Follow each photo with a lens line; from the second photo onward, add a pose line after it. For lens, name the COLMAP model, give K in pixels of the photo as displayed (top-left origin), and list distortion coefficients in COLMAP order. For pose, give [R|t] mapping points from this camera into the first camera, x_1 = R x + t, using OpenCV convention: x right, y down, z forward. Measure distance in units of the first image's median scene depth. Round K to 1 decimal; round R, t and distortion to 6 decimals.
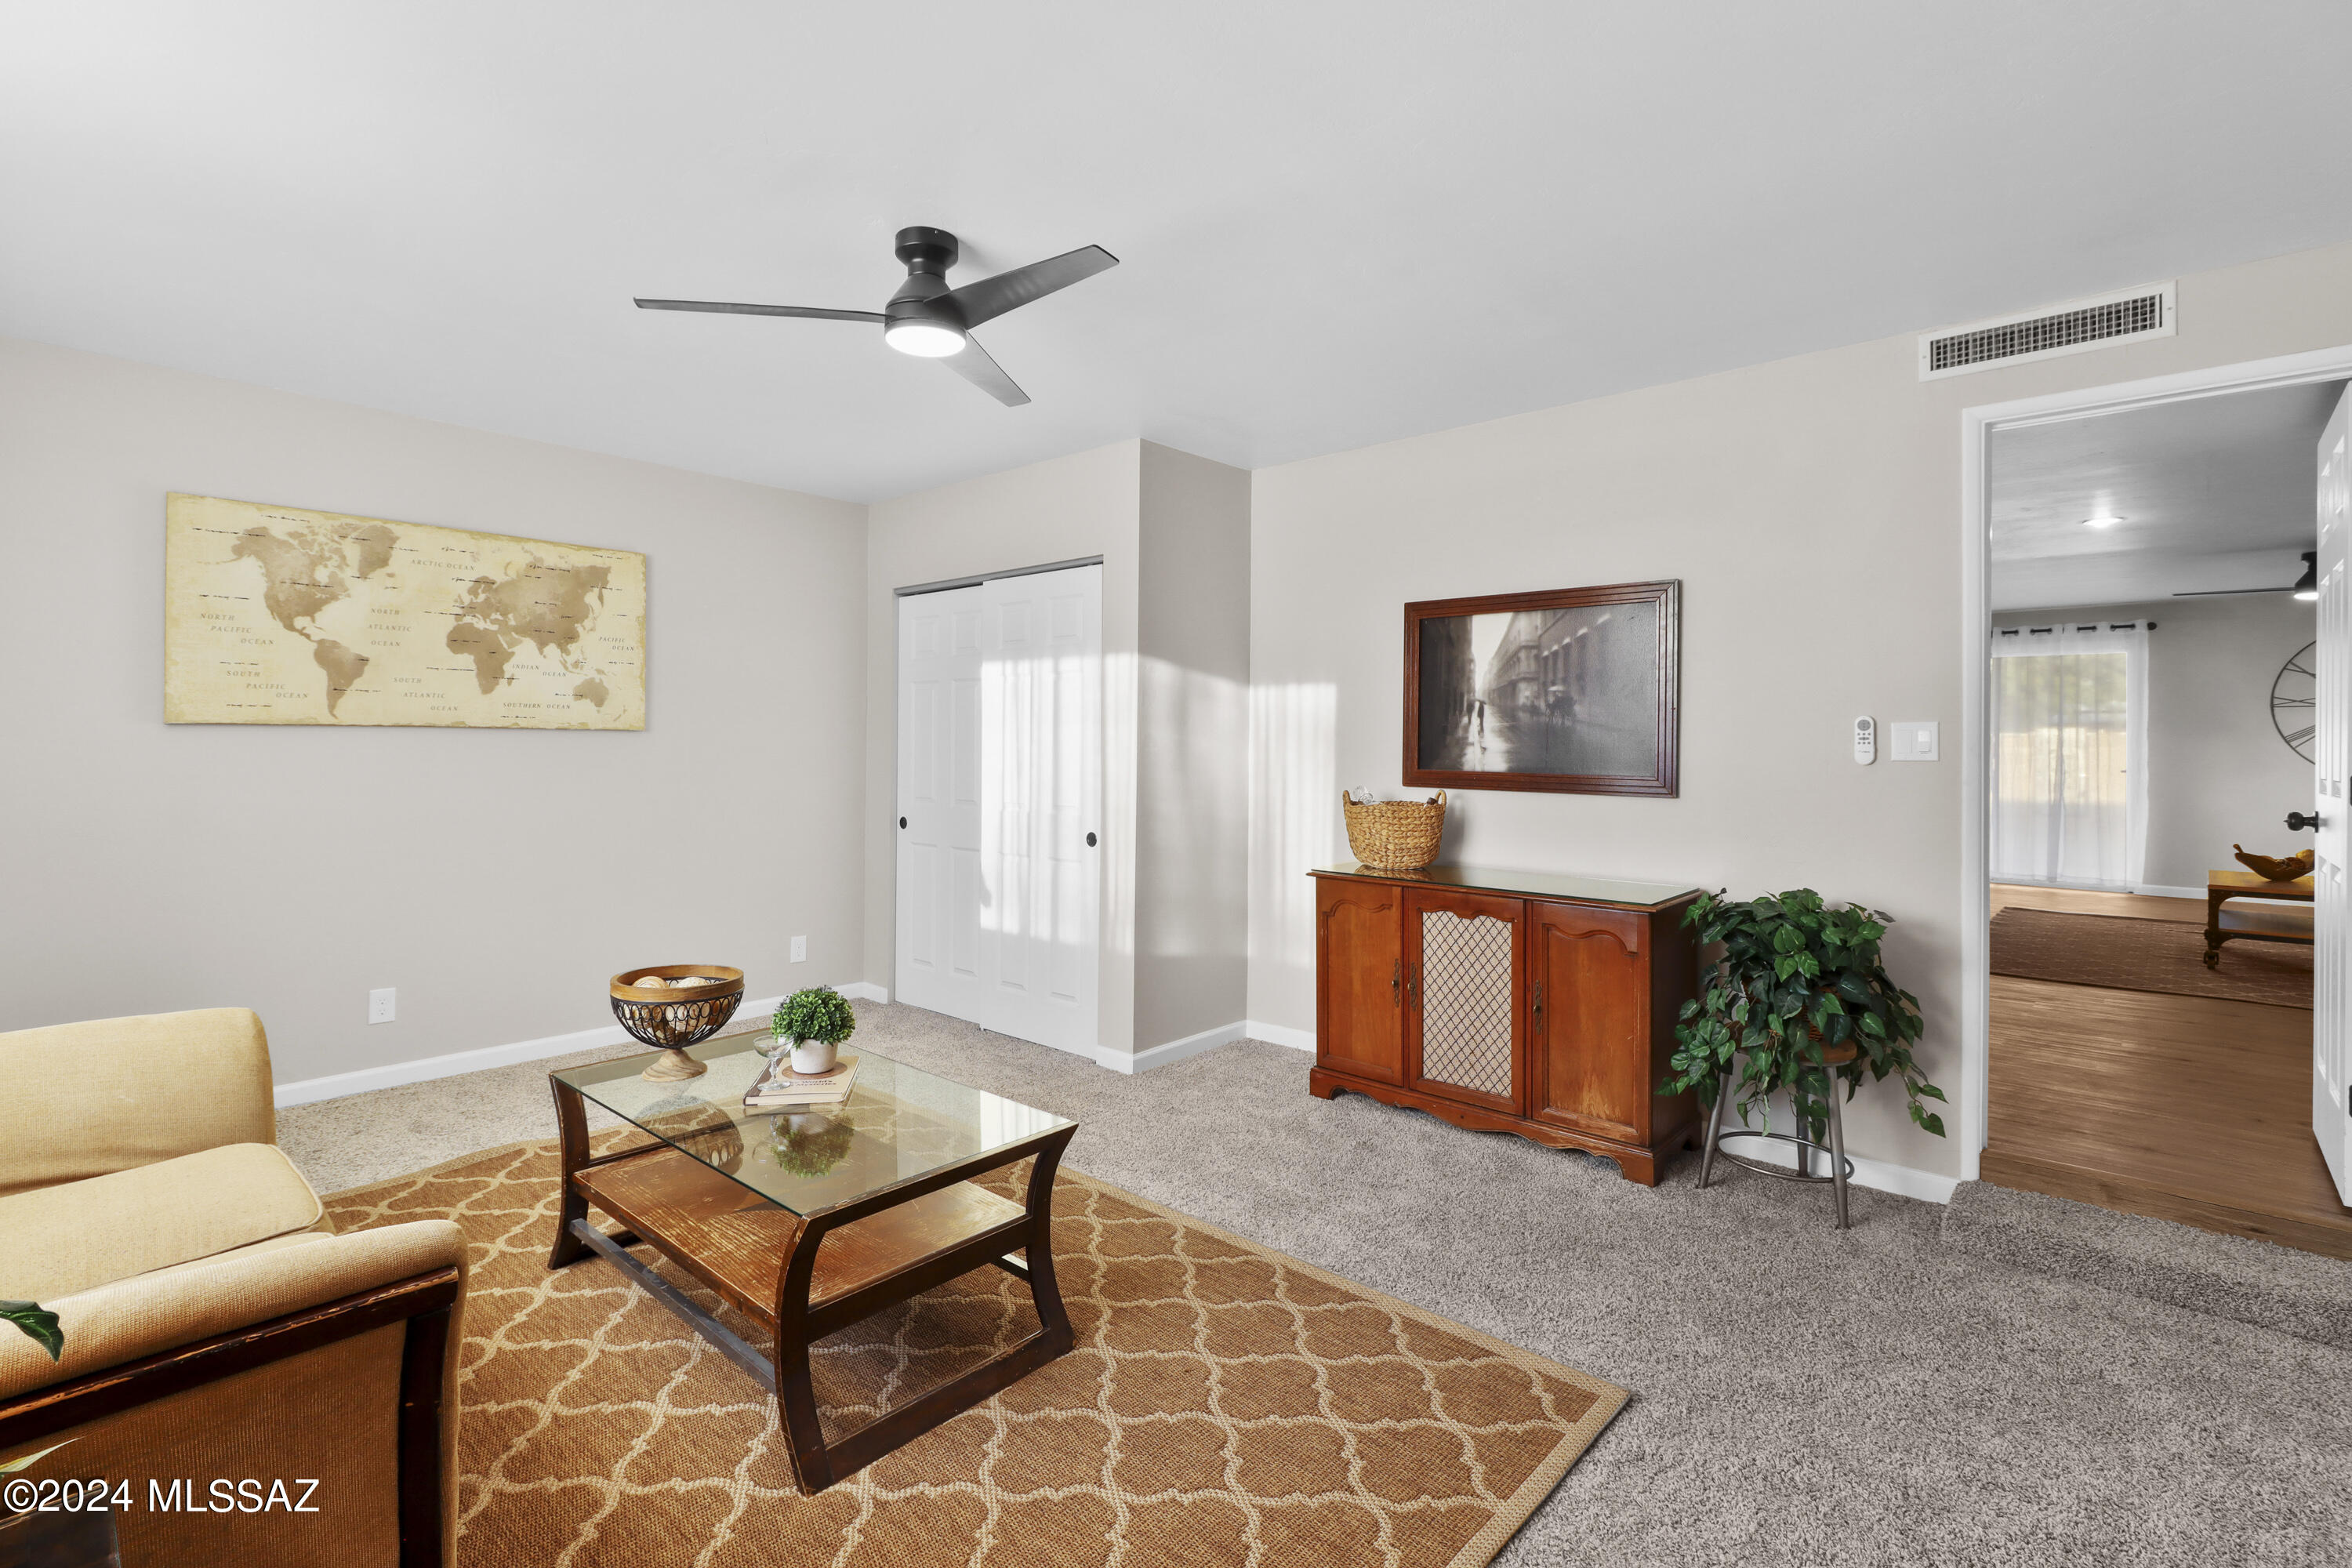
lens RADIAL K [[1109.4, 0, 1192.6], [0, 1109.4, 767.2], [0, 0, 1]] dist [0.002564, -0.001833]
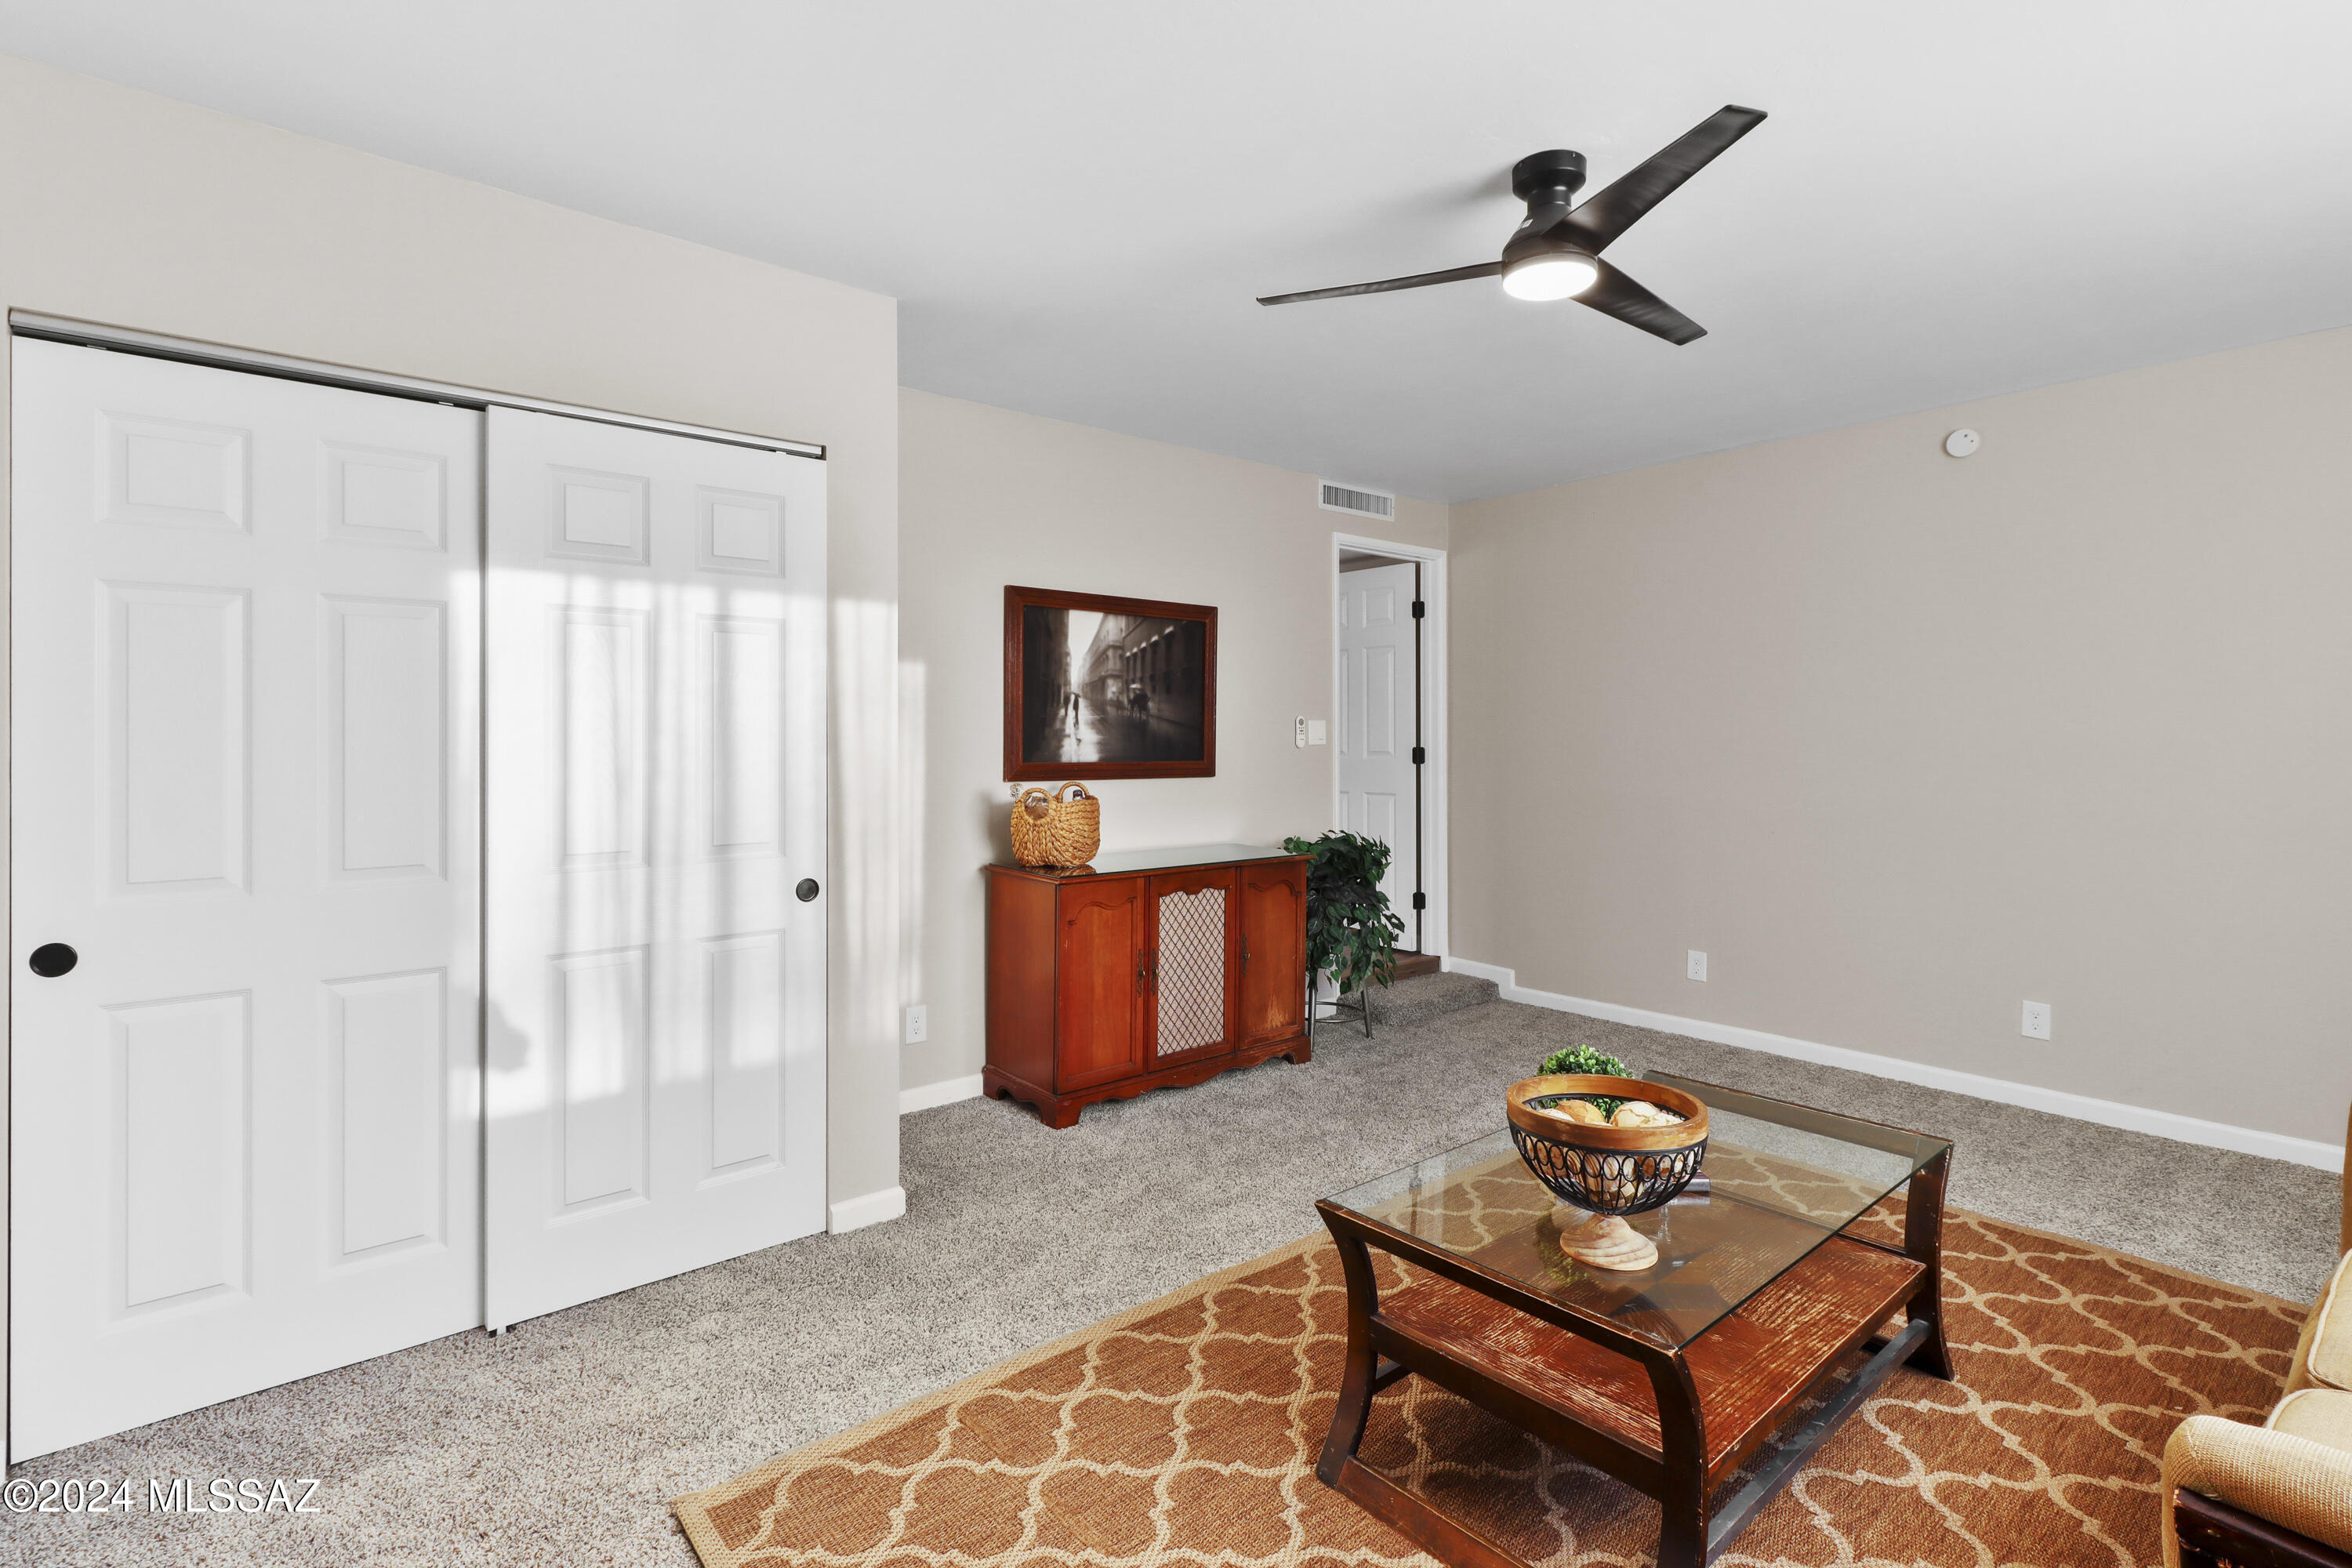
lens RADIAL K [[1109.4, 0, 1192.0], [0, 1109.4, 763.5], [0, 0, 1]] dist [0.002564, -0.001833]
pose [[0.133576, -0.026006, 0.990697, -0.759199], [0.021759, 0.999492, 0.023303, -0.017164], [-0.990800, 0.018443, 0.134074, 0.771226]]
